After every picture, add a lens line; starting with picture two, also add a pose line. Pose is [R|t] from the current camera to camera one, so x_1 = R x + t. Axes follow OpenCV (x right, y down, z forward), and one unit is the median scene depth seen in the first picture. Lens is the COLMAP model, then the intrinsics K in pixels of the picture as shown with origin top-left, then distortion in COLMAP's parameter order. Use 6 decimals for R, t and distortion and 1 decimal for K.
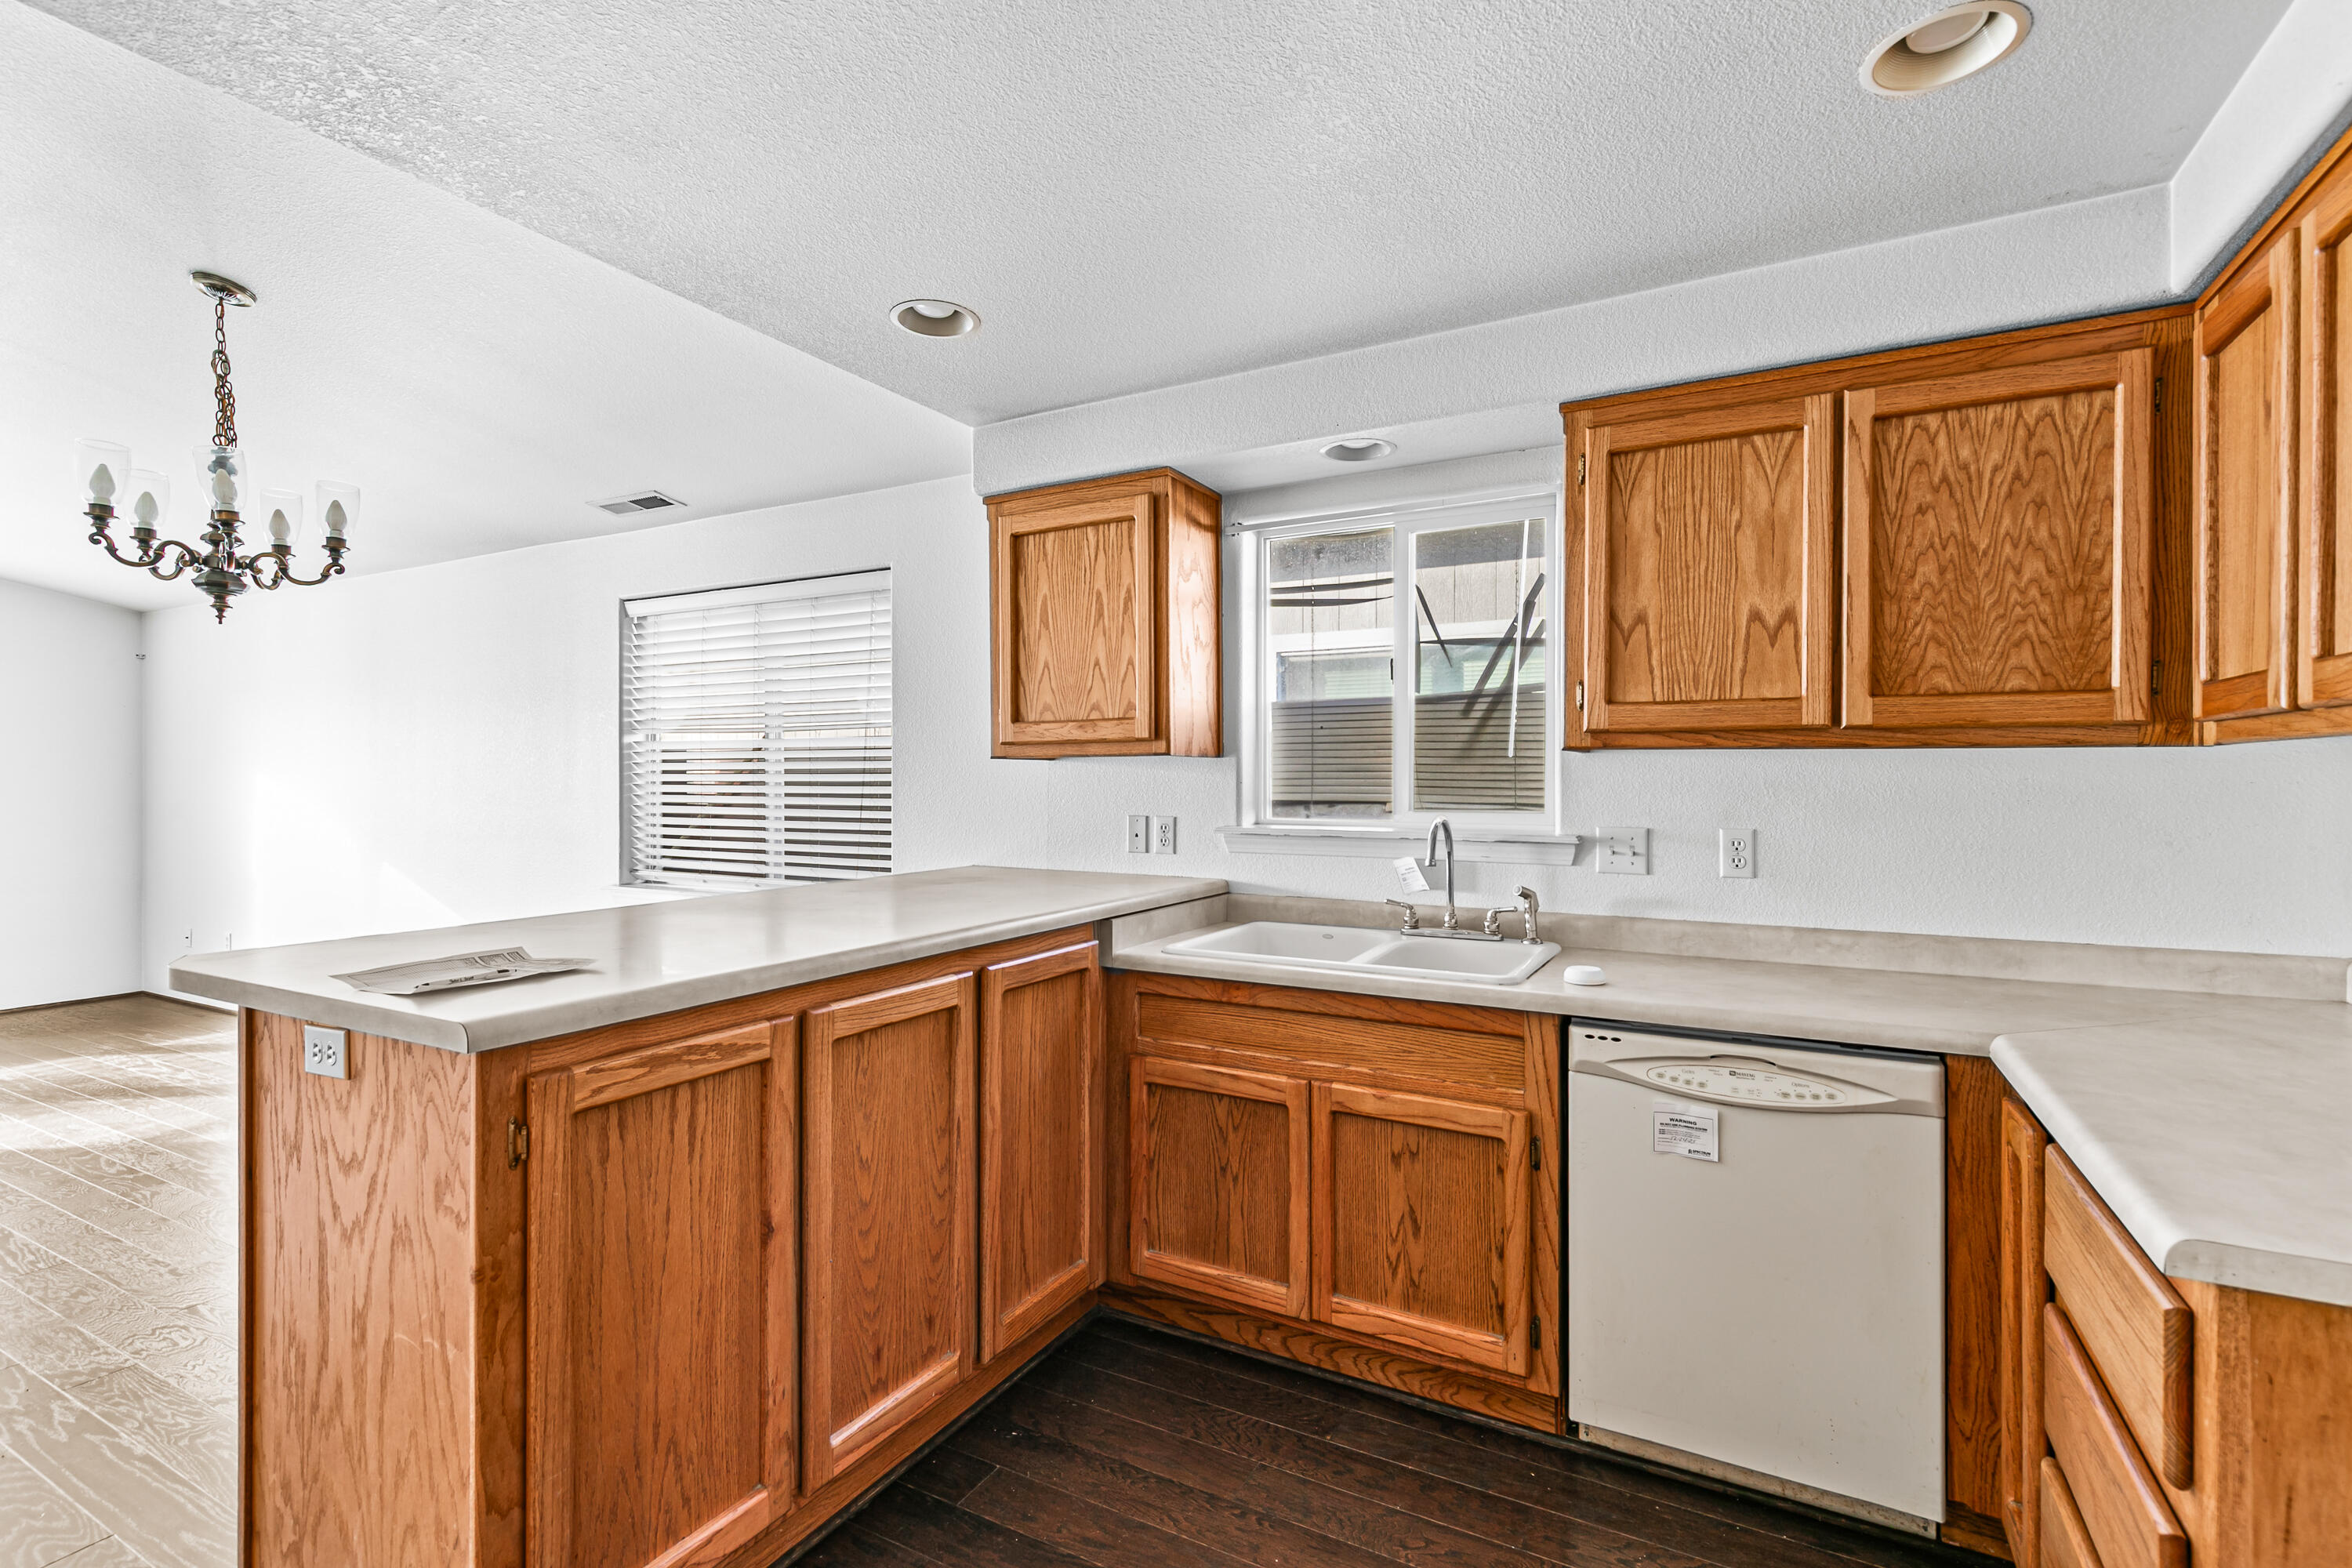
lens RADIAL K [[1059.6, 0, 1187.9], [0, 1059.6, 781.1], [0, 0, 1]] dist [0.001912, 0.000029]
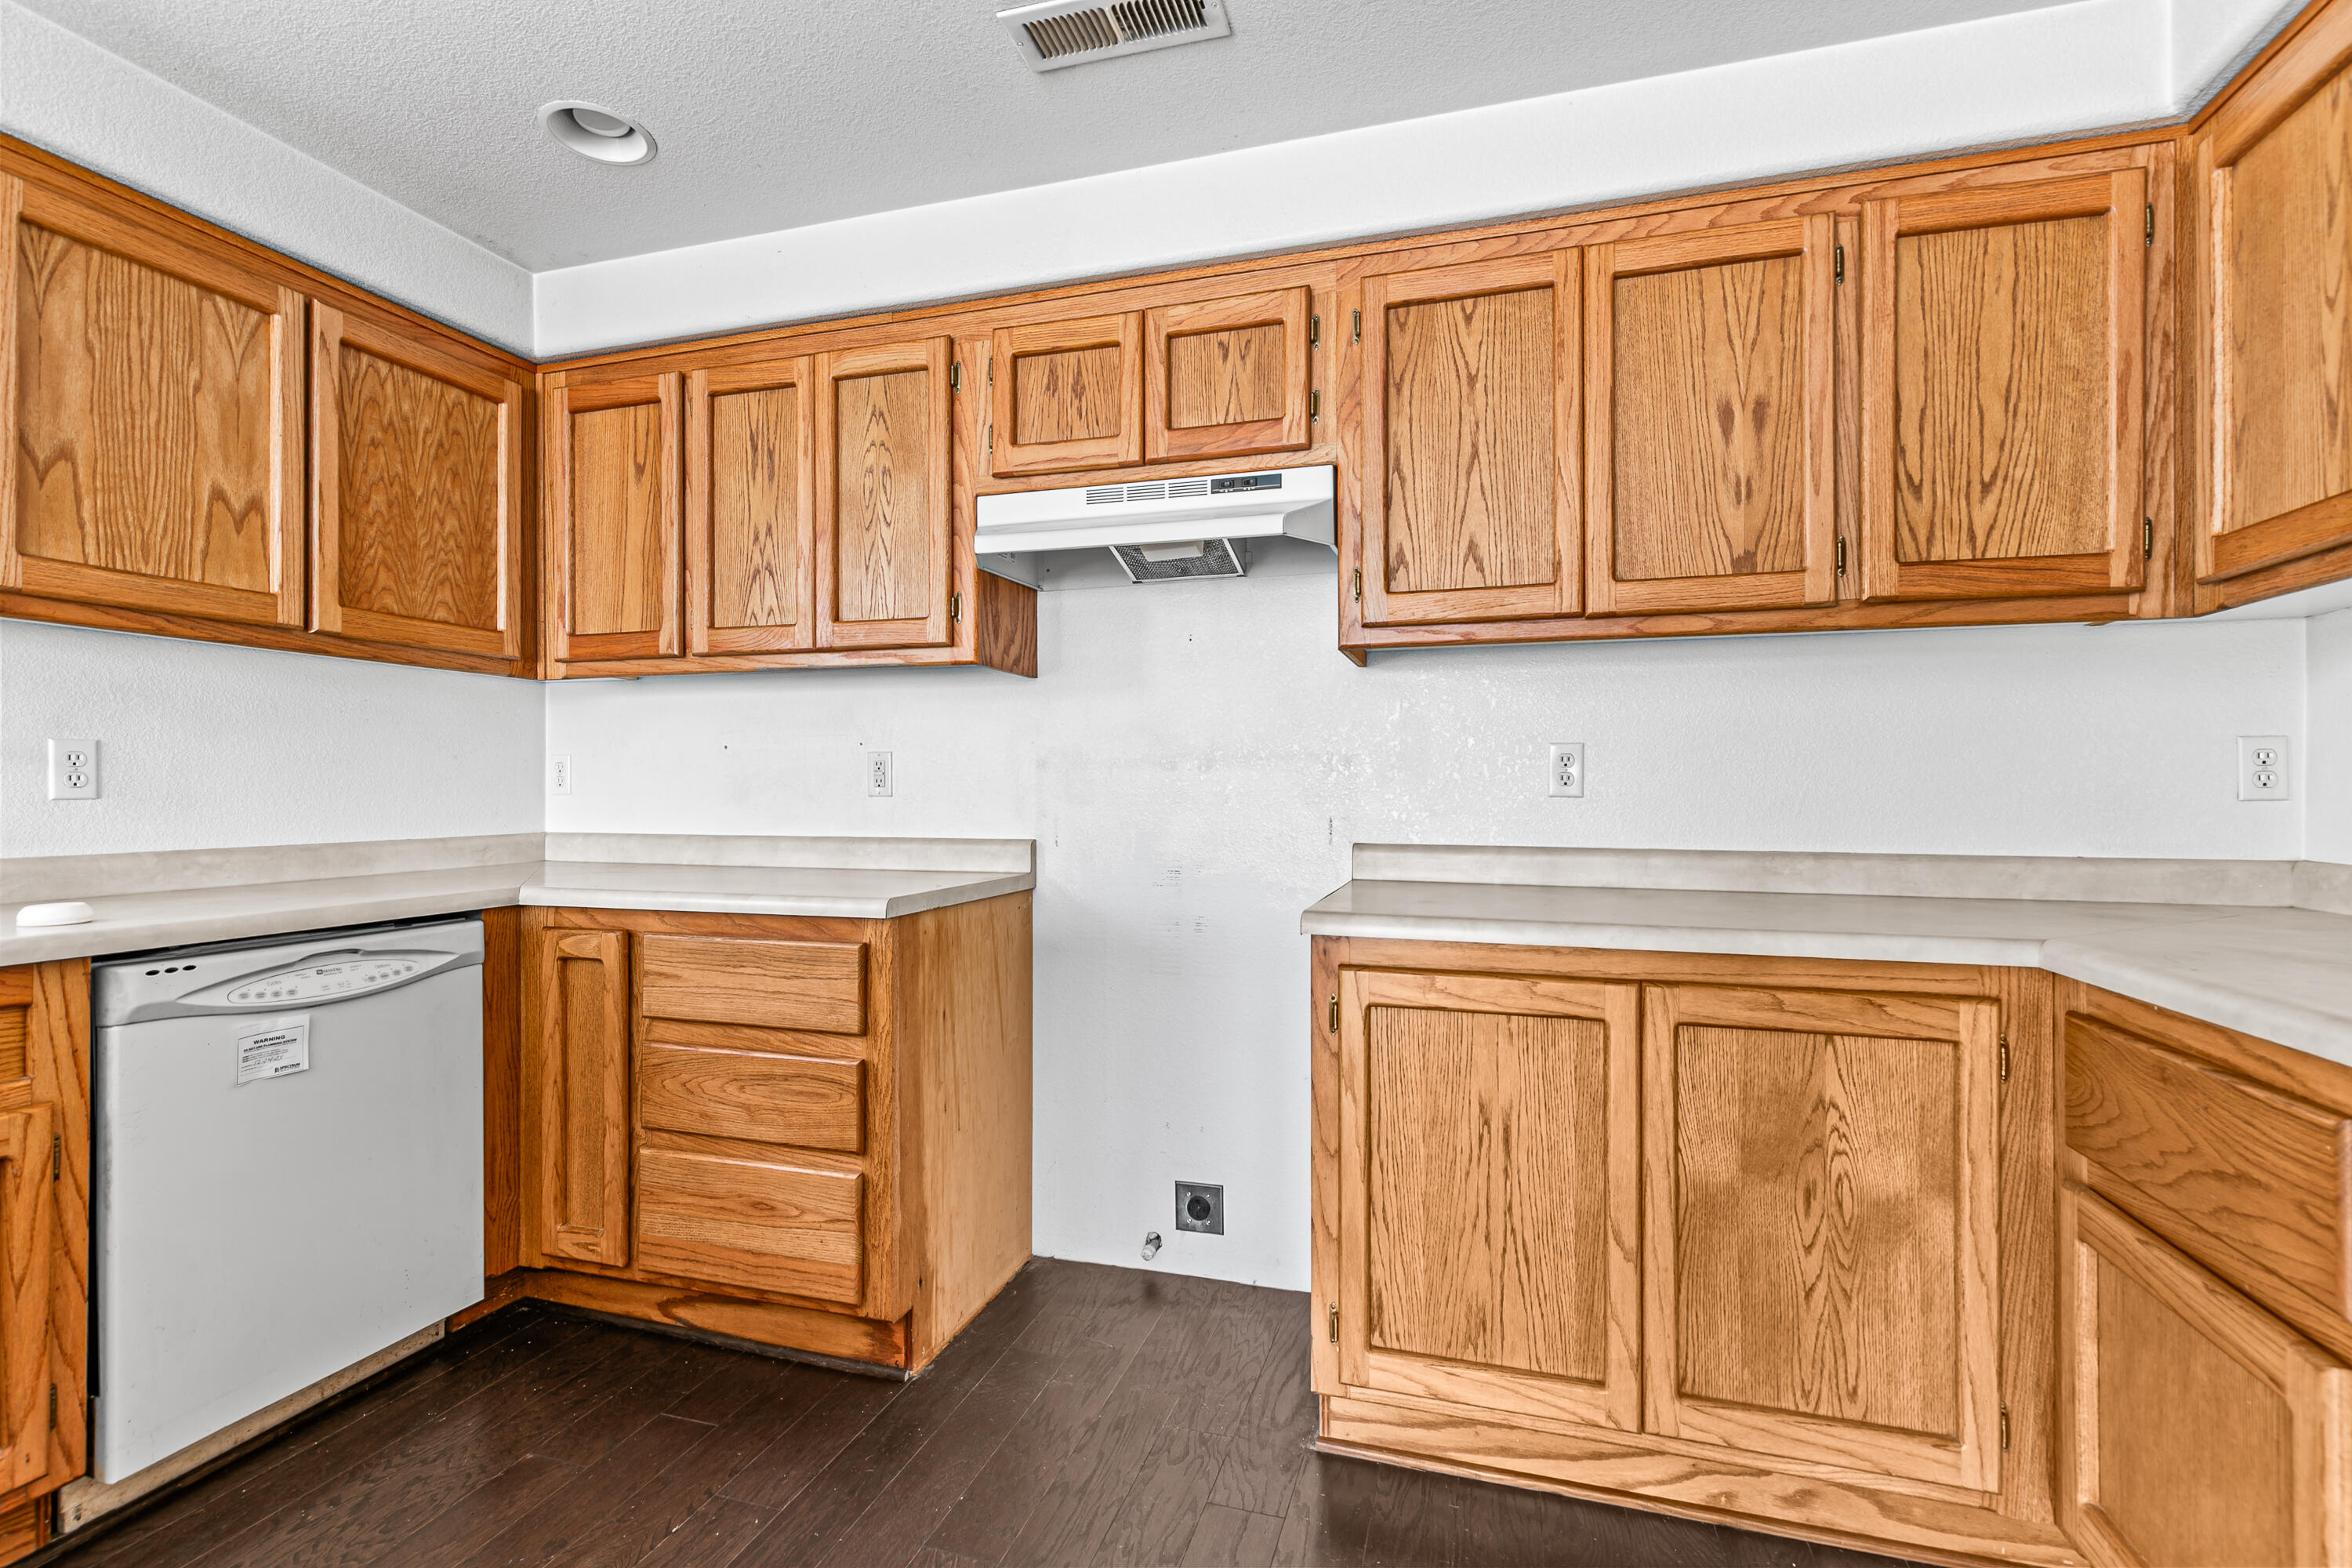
lens RADIAL K [[1065.9, 0, 1185.3], [0, 1065.9, 788.5], [0, 0, 1]] dist [0.011731, 0.000097]
pose [[-0.201794, 0.001481, 0.979427, -0.541515], [0.005698, 0.999984, -0.000338, 0.102018], [-0.979411, 0.005513, -0.201799, 0.382854]]
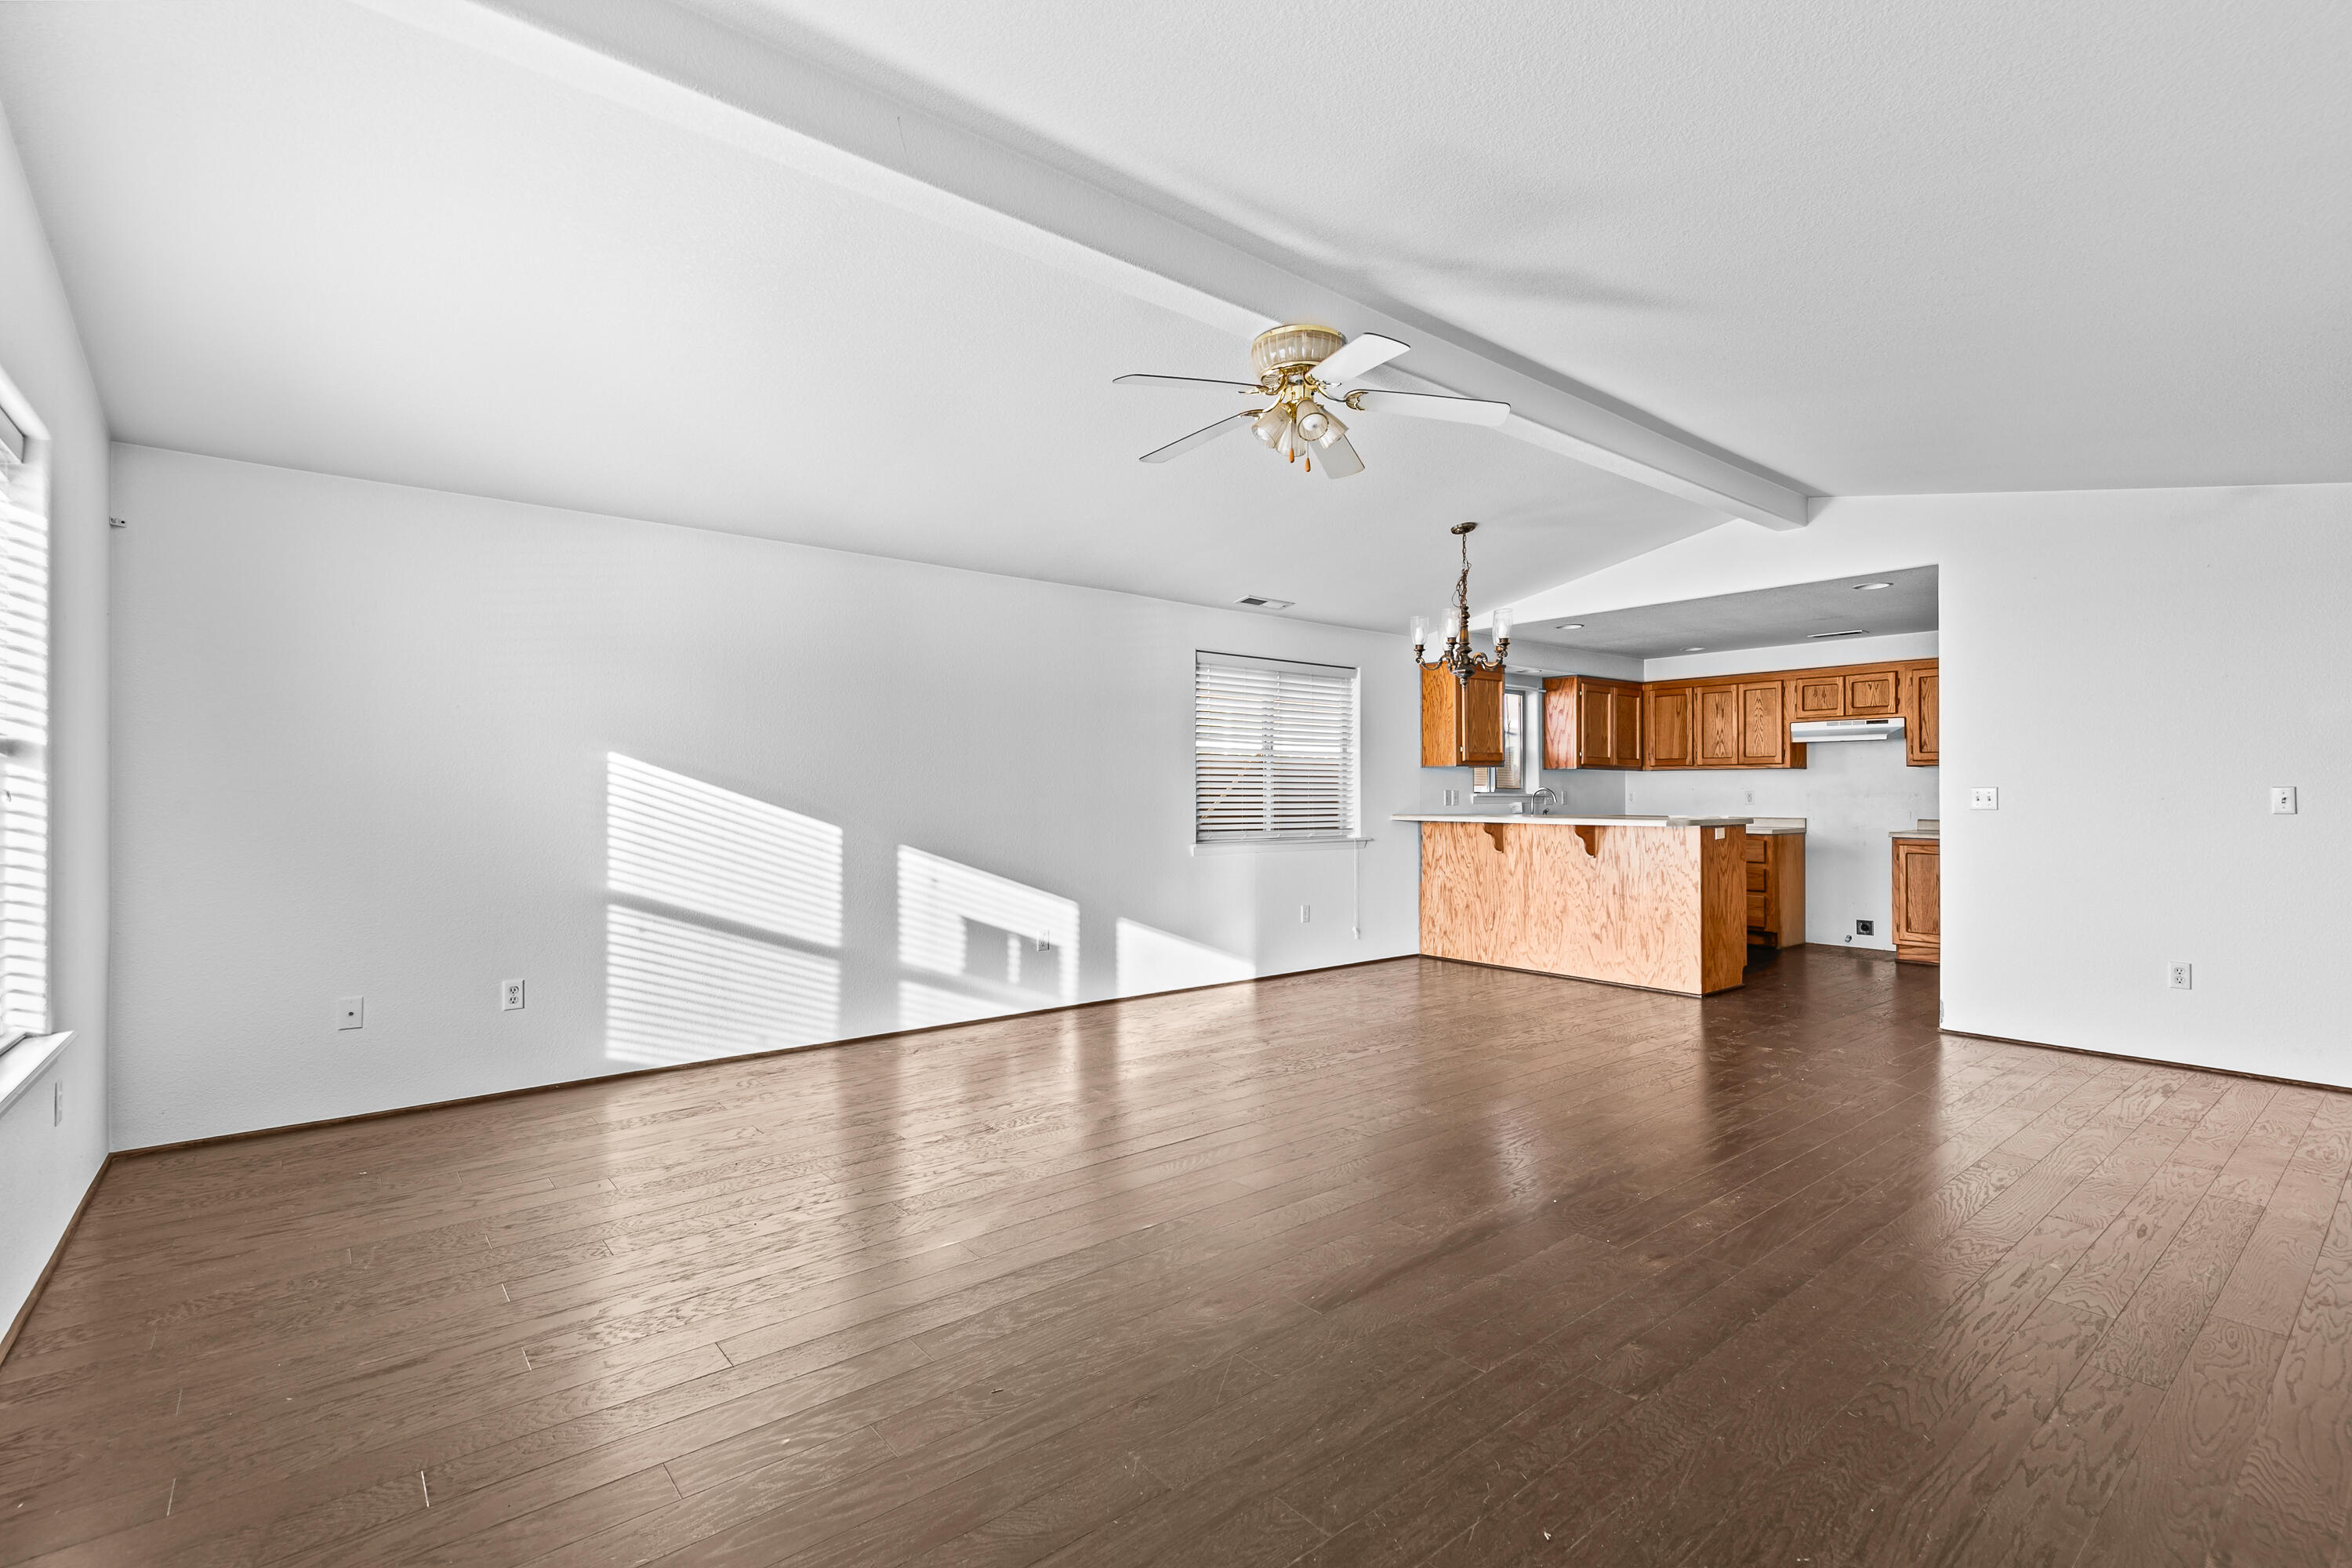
lens RADIAL K [[1063.3, 0, 1166.1], [0, 1063.3, 791.9], [0, 0, 1]] dist [-0.000212, -0.000137]
pose [[0.386251, 0.002968, 0.922389, -3.963027], [0.005569, 0.999969, -0.005550, 0.069991], [-0.922377, 0.007281, 0.386223, 0.984225]]
